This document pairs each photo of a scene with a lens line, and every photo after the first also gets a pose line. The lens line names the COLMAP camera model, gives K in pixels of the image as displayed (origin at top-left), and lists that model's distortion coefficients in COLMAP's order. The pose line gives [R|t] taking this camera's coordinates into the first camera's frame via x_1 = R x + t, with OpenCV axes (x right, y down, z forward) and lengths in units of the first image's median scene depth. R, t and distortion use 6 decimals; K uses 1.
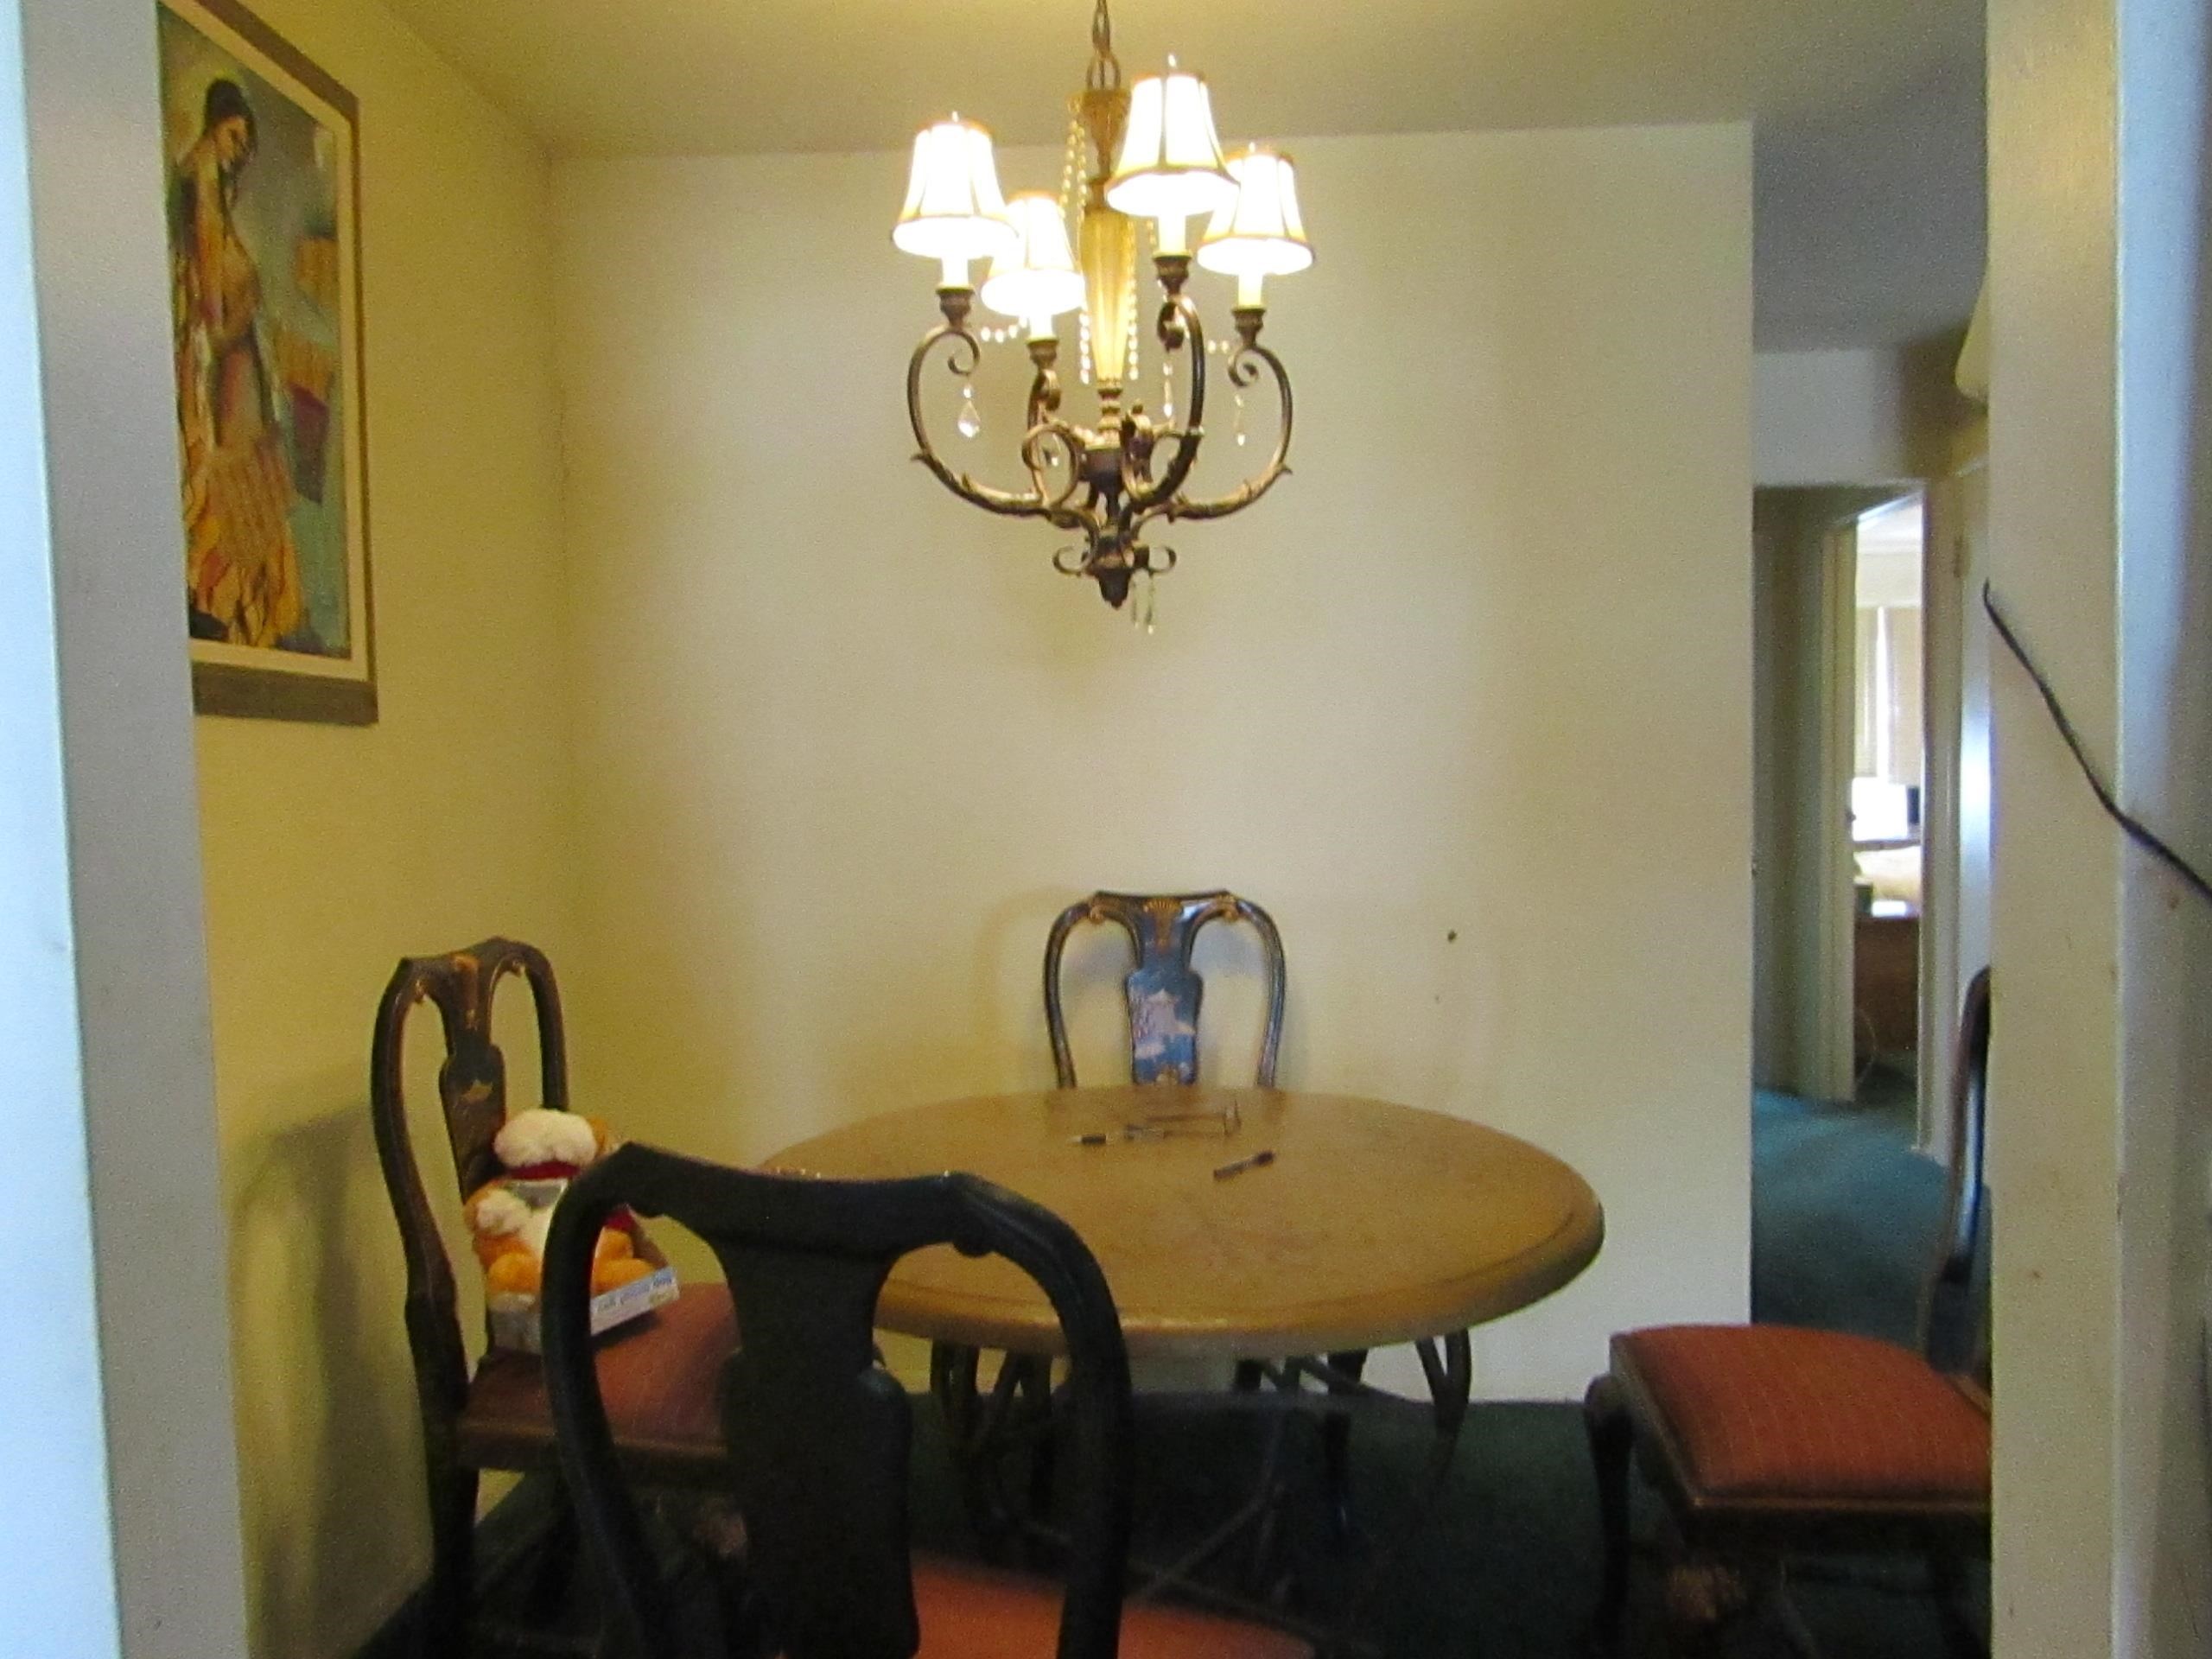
lens RADIAL K [[1579.7, 0, 1120.7], [0, 1579.7, 825.9], [0, 0, 1]] dist [-0.012185, 0.008328]
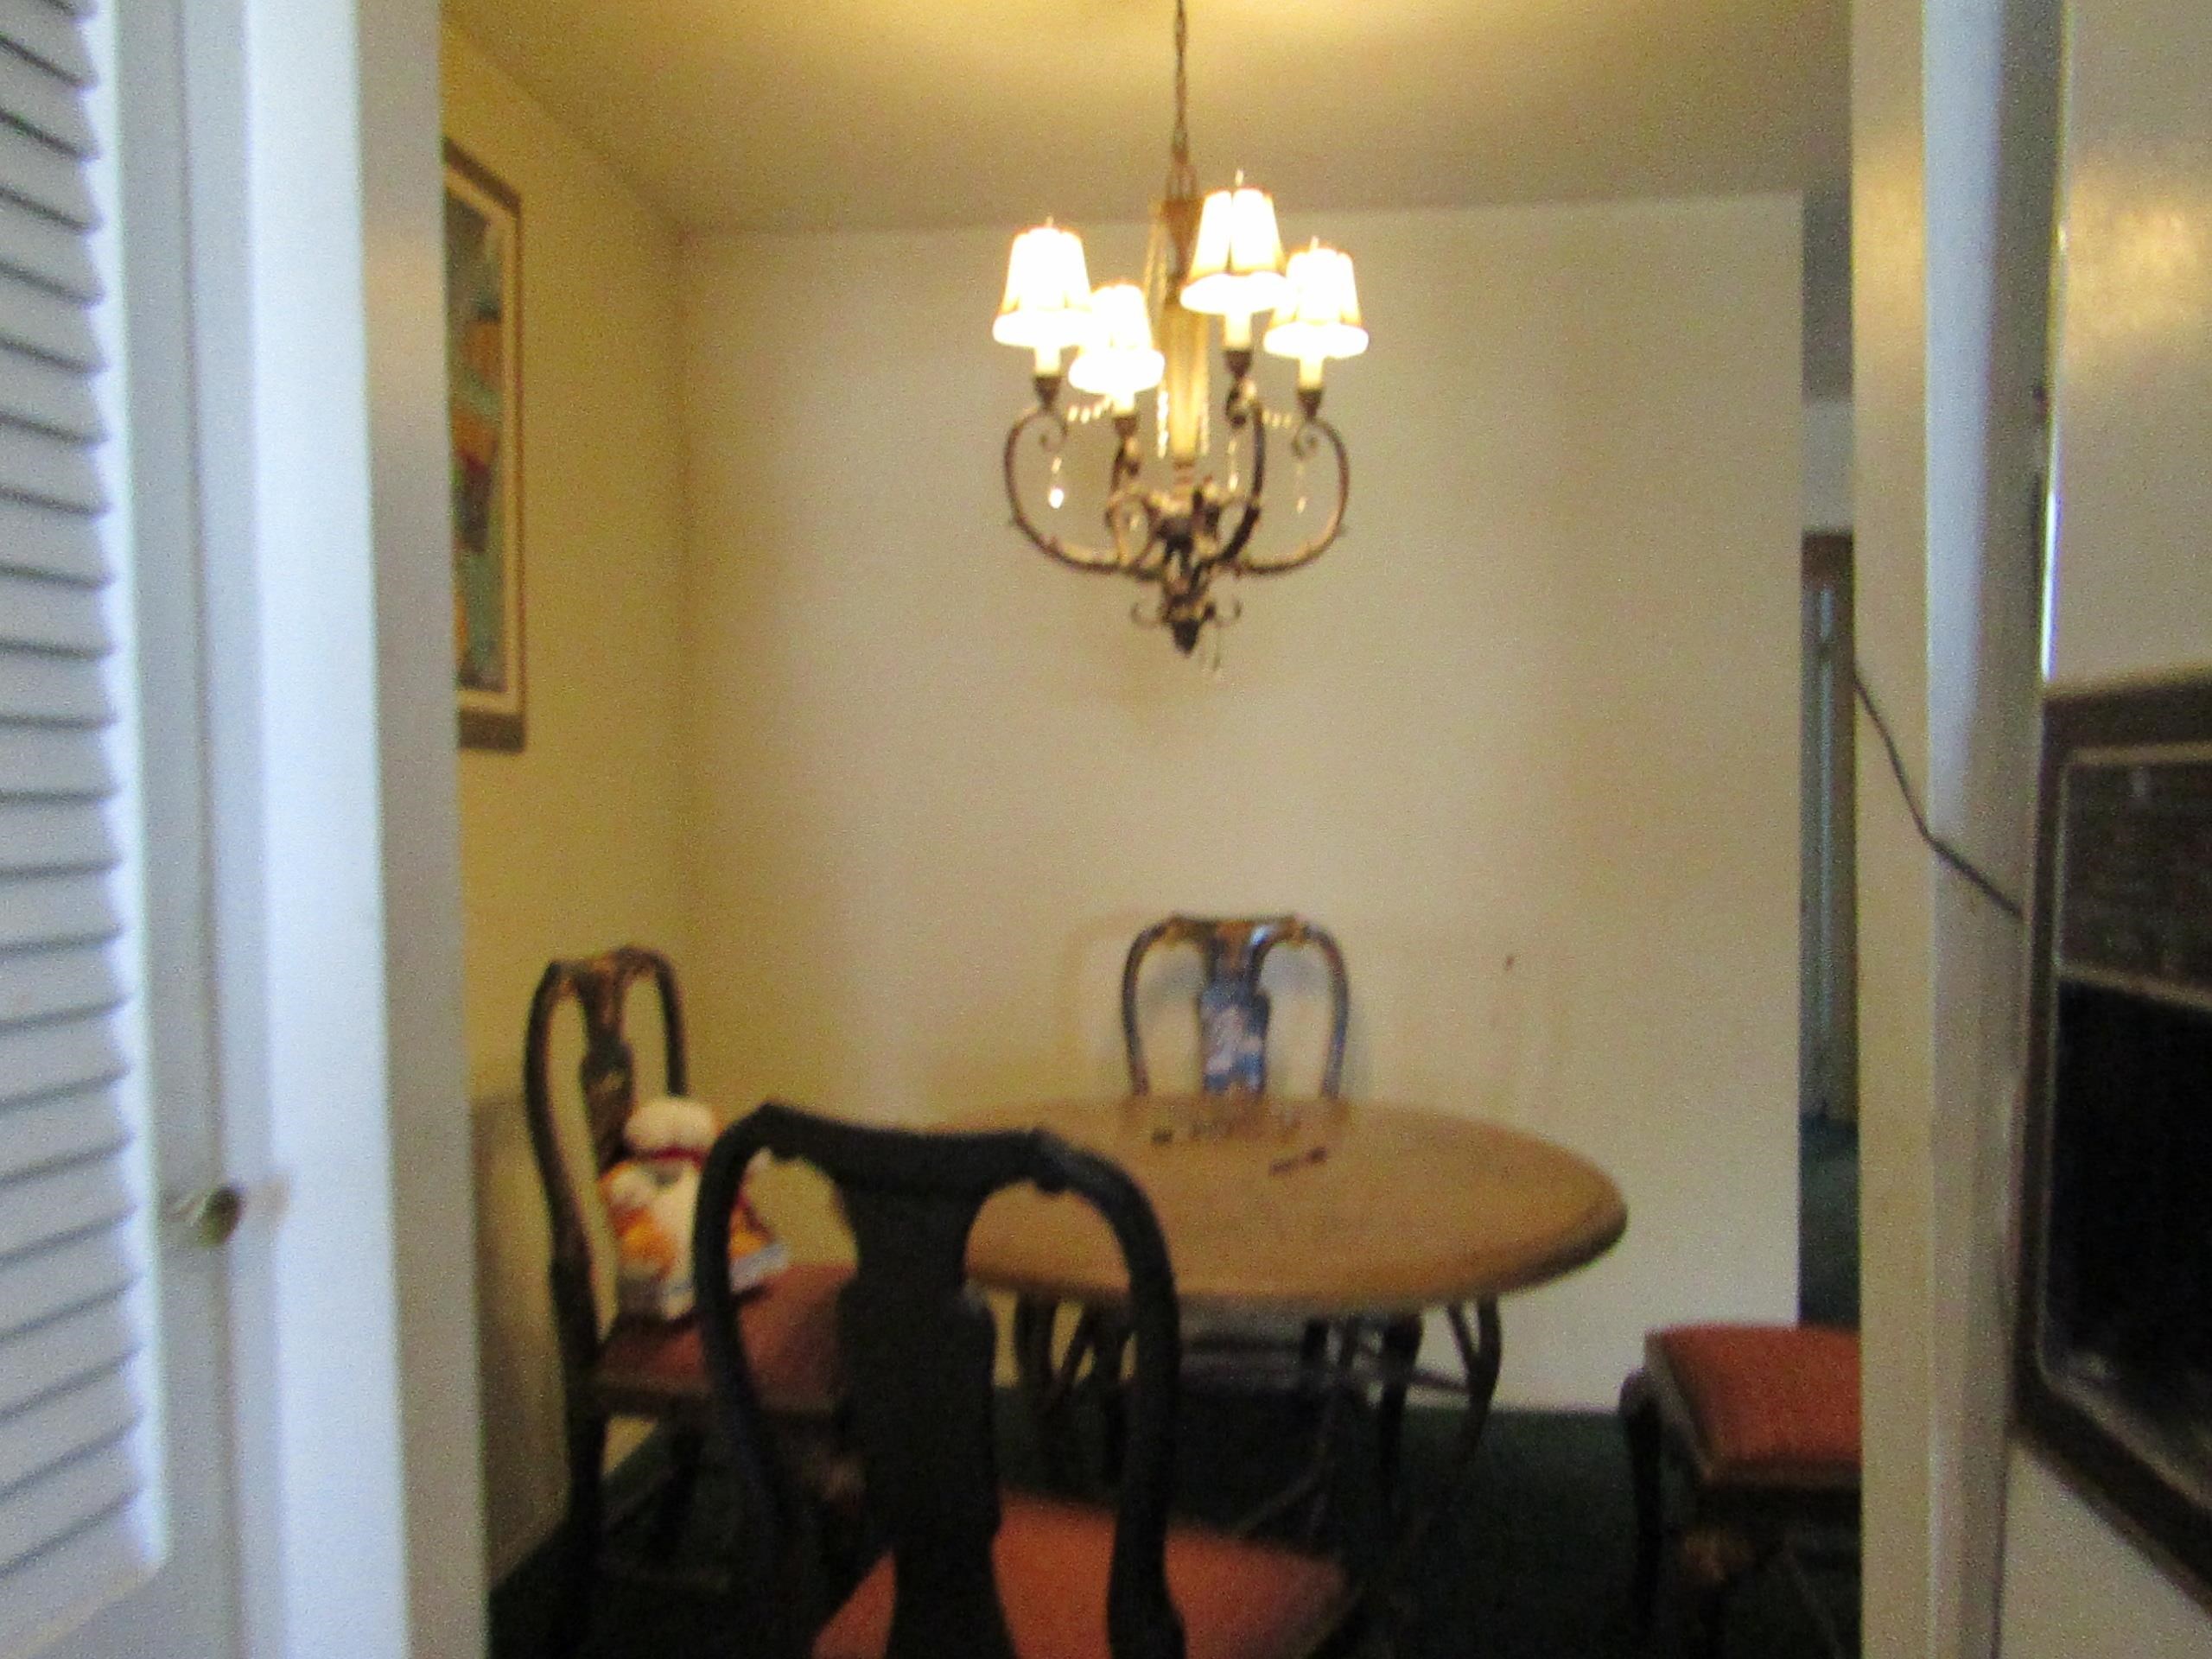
lens RADIAL K [[1579.7, 0, 1120.7], [0, 1579.7, 825.9], [0, 0, 1]] dist [-0.012185, 0.008328]
pose [[0.998413, 0.011535, -0.055125, 0.012984], [-0.012697, 0.999703, -0.020779, 0.006421], [0.054869, 0.021446, 0.998263, -0.112622]]
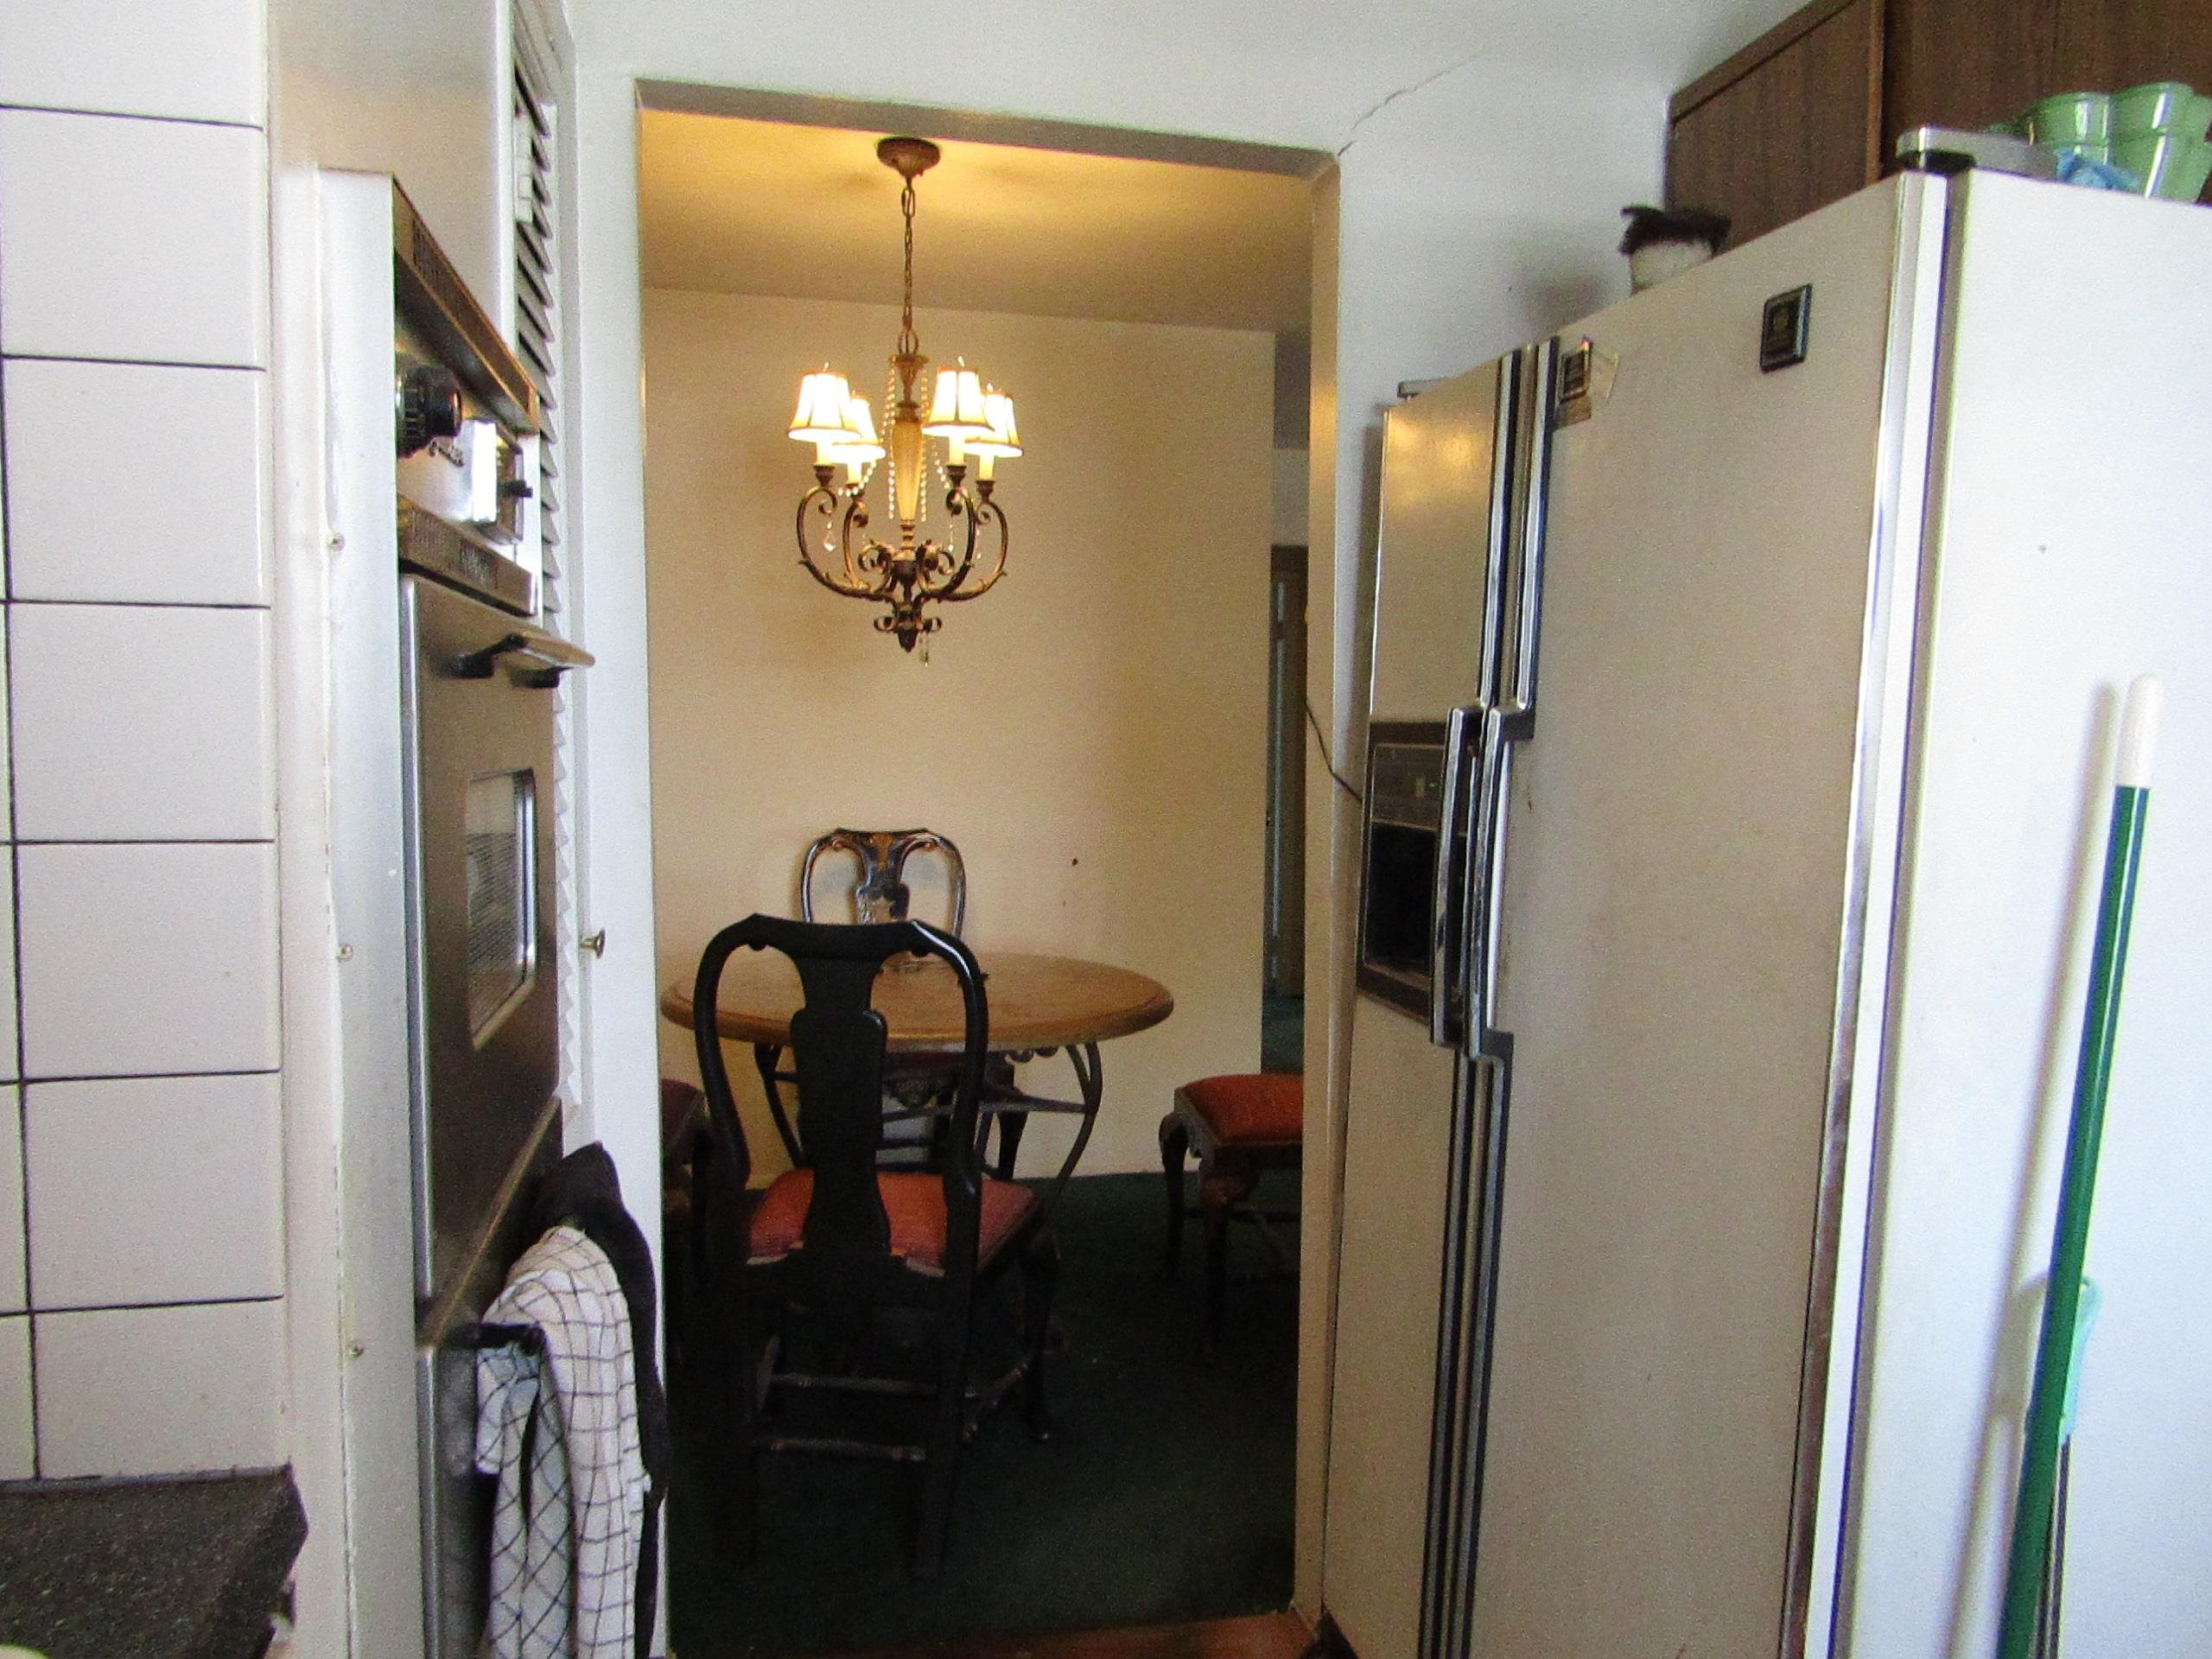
lens RADIAL K [[1579.7, 0, 1120.7], [0, 1579.7, 825.9], [0, 0, 1]] dist [-0.012185, 0.008328]
pose [[0.964484, 0.012691, 0.263838, -0.223117], [-0.017302, 0.999735, 0.015161, 0.020106], [-0.263575, -0.019187, 0.964448, -0.696290]]
